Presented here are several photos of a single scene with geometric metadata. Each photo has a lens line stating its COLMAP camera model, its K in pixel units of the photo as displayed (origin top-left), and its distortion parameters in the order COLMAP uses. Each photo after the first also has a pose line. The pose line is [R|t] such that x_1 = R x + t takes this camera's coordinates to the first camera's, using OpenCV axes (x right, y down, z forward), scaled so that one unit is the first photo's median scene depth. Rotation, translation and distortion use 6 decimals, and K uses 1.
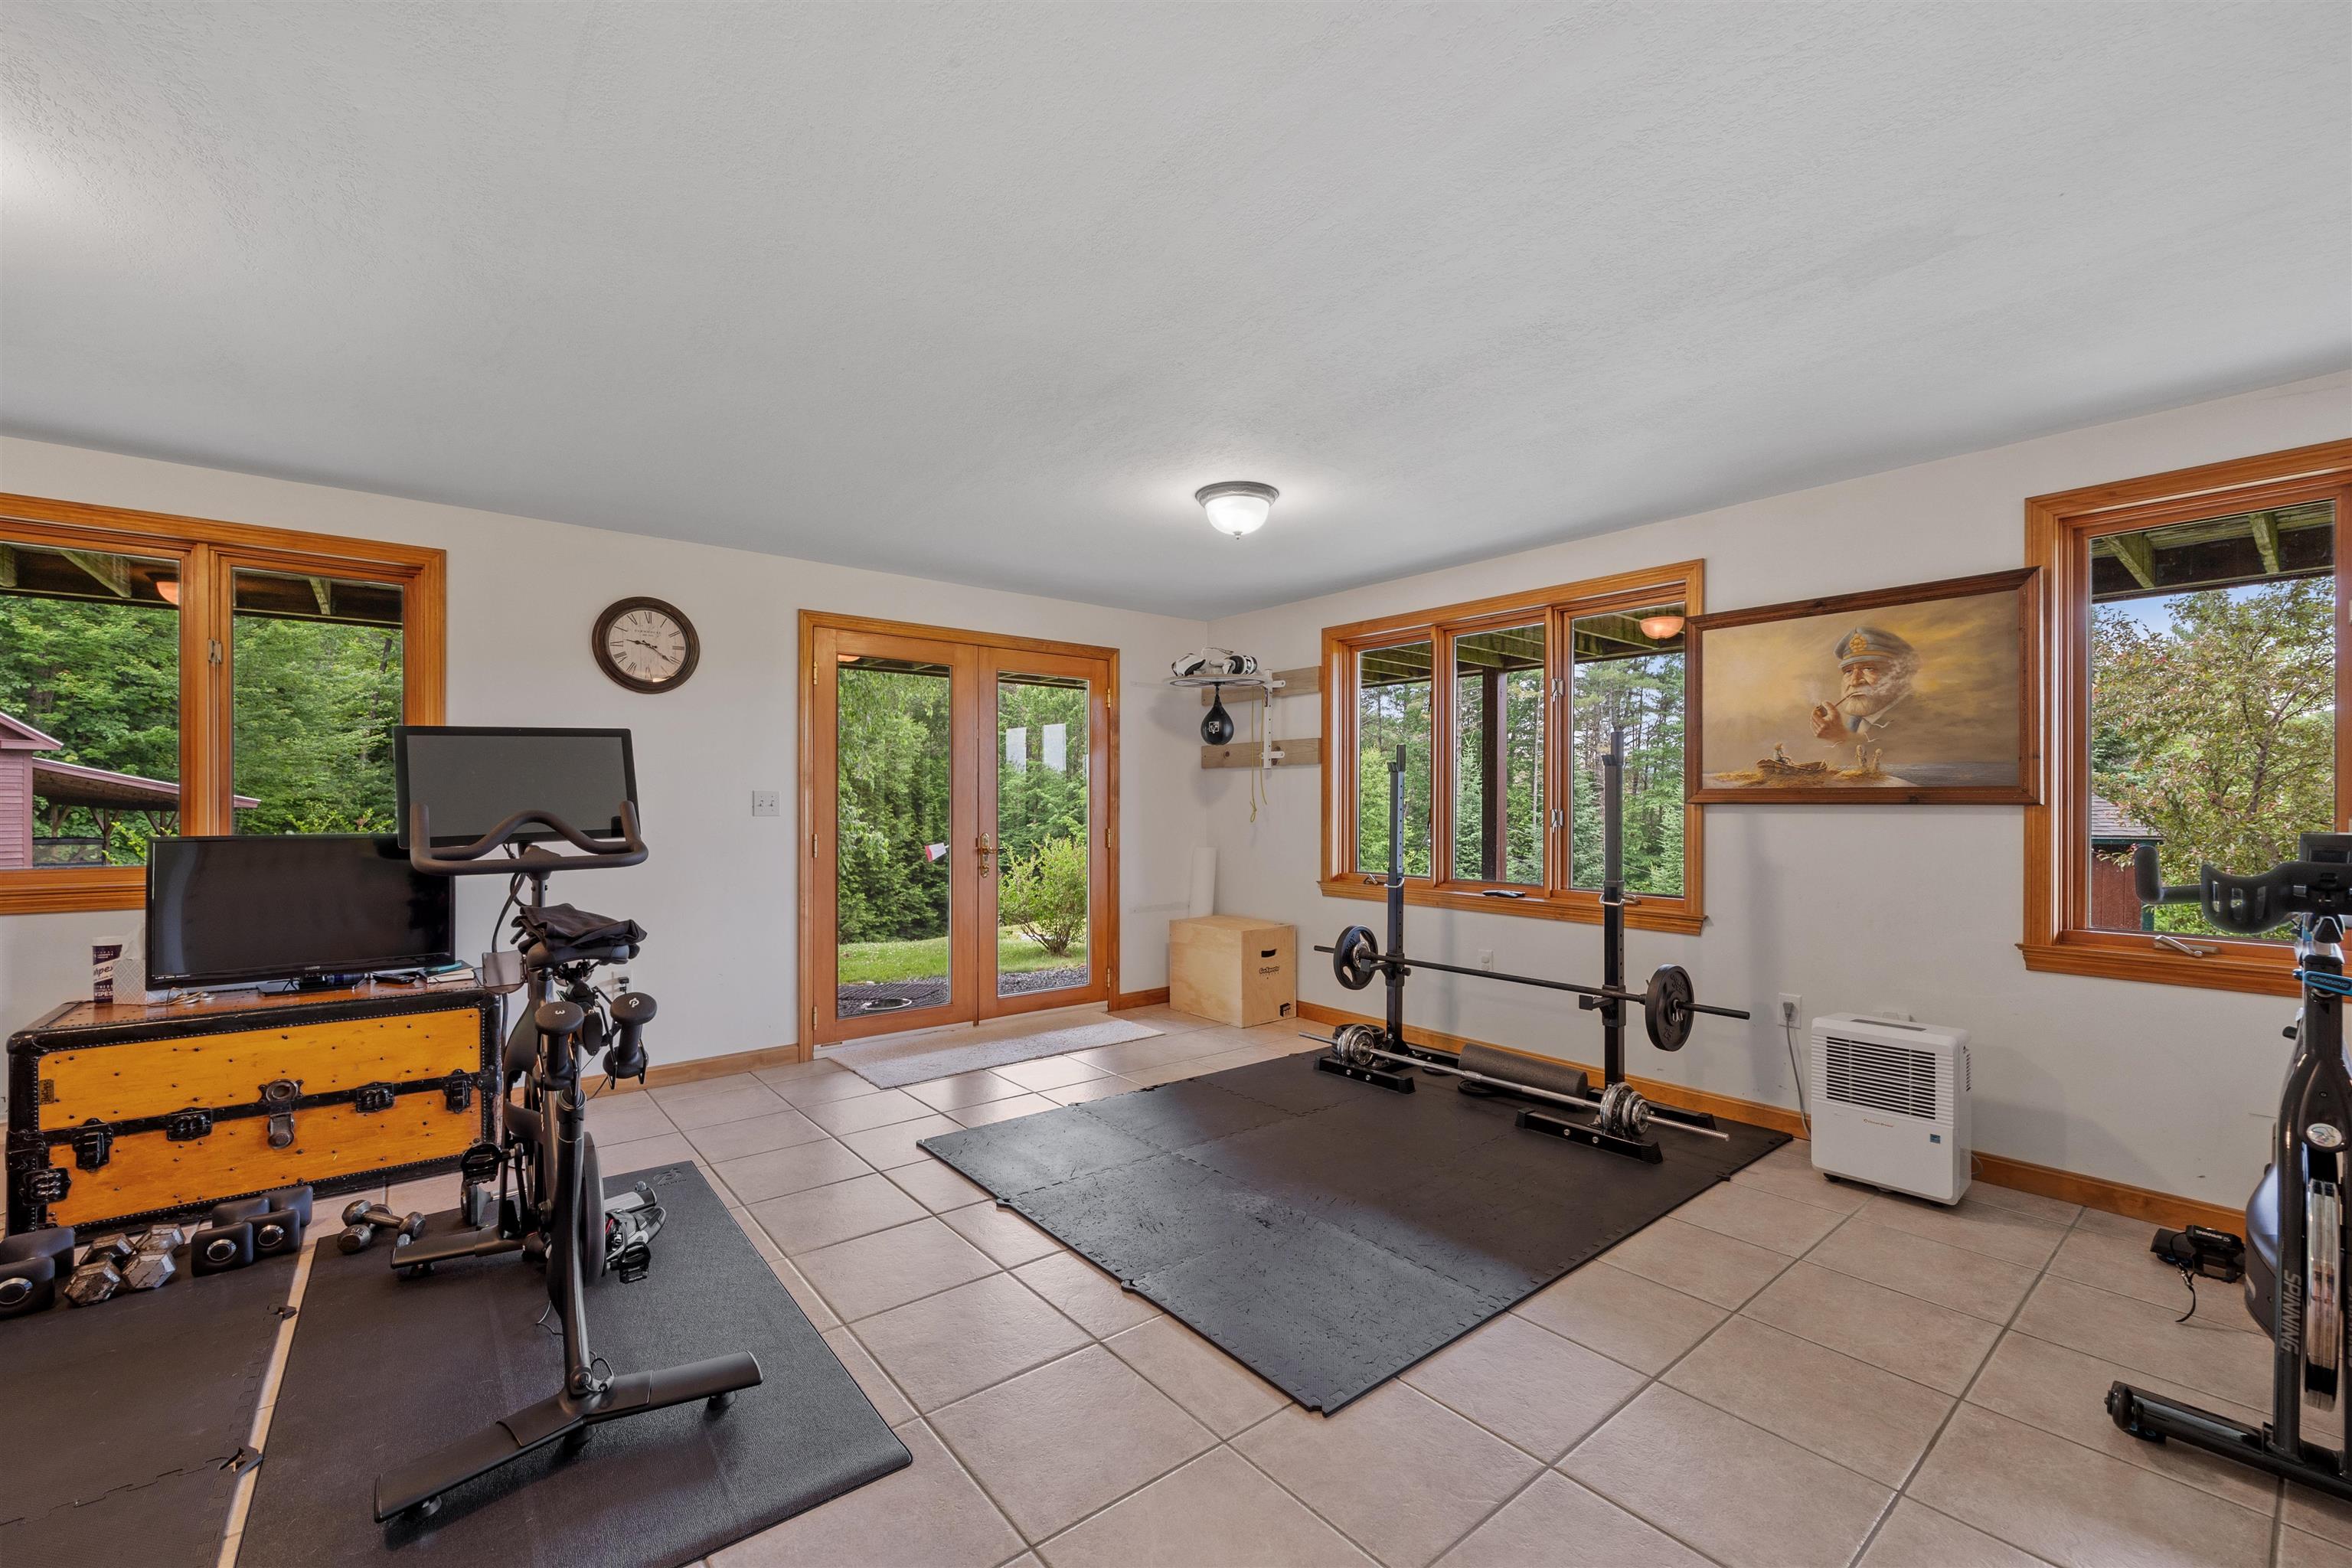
lens RADIAL K [[946.7, 0, 1171.0], [0, 946.7, 799.0], [0, 0, 1]] dist [0.000422, 0.000526]
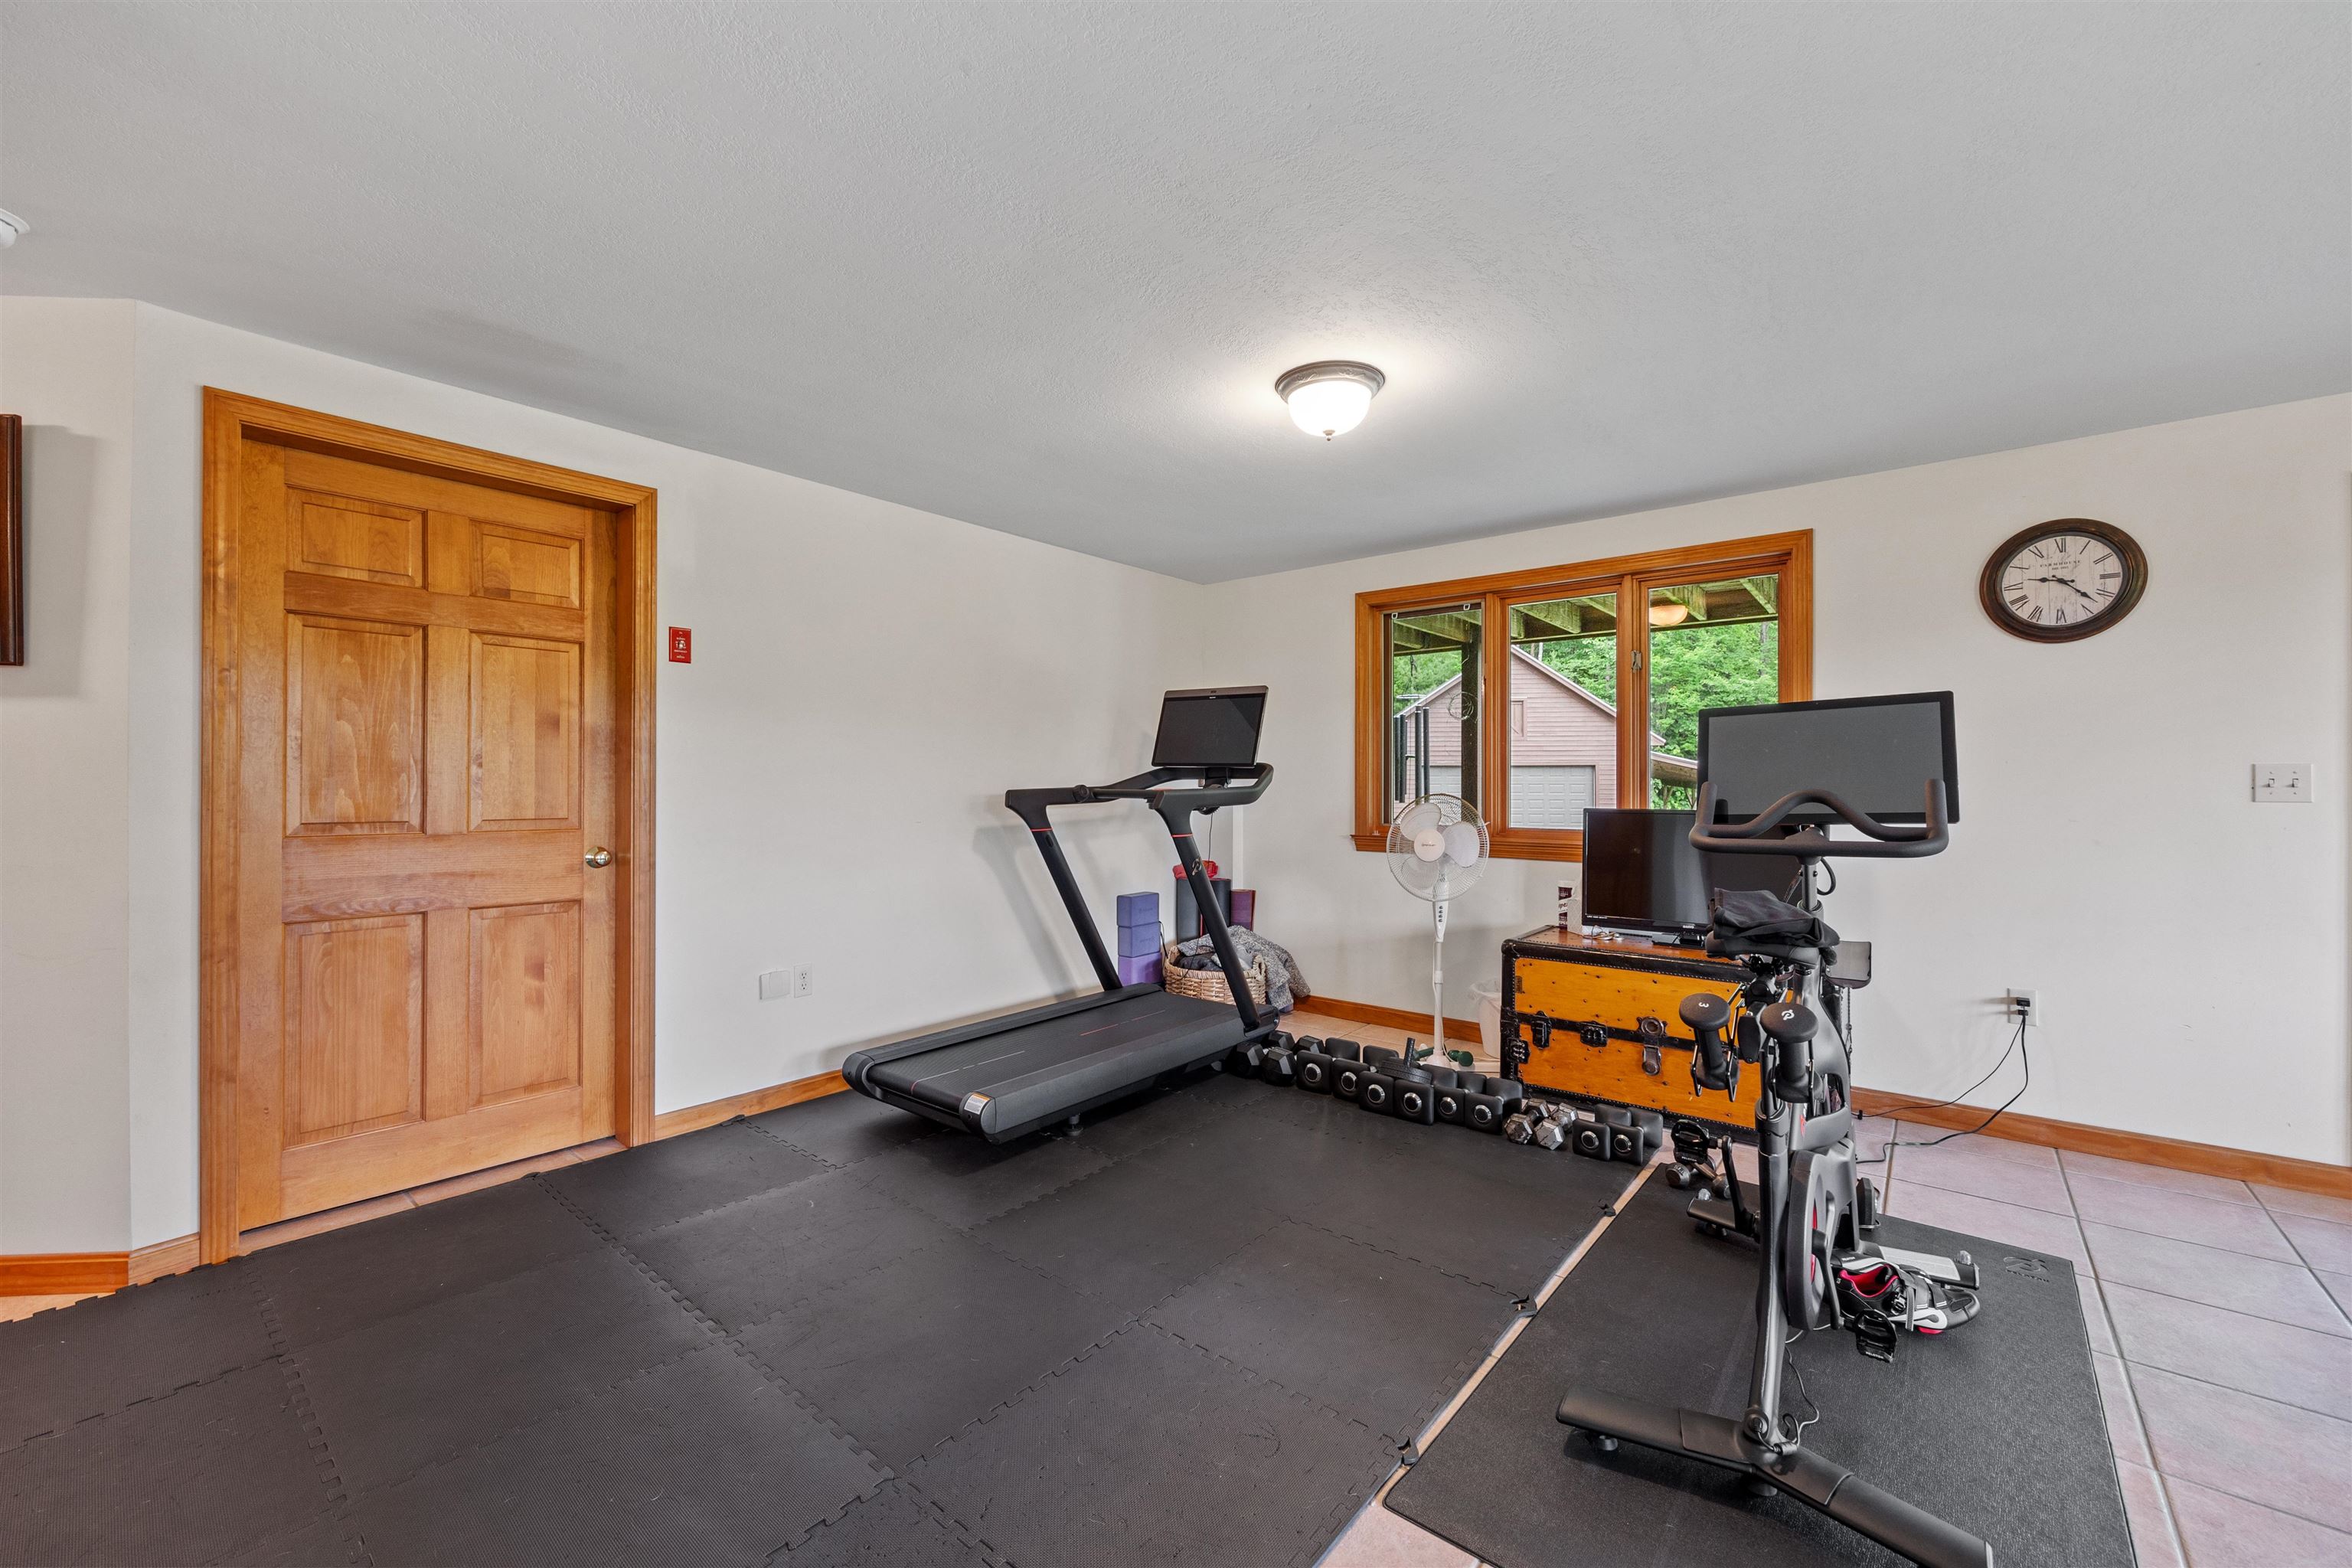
lens RADIAL K [[946.7, 0, 1172.3], [0, 946.7, 783.5], [0, 0, 1]] dist [0.000422, 0.000526]
pose [[0.206951, -0.000003, -0.978351, 0.093570], [0.002147, 0.999998, 0.000452, 0.004441], [0.978349, -0.002194, 0.206950, 0.185034]]
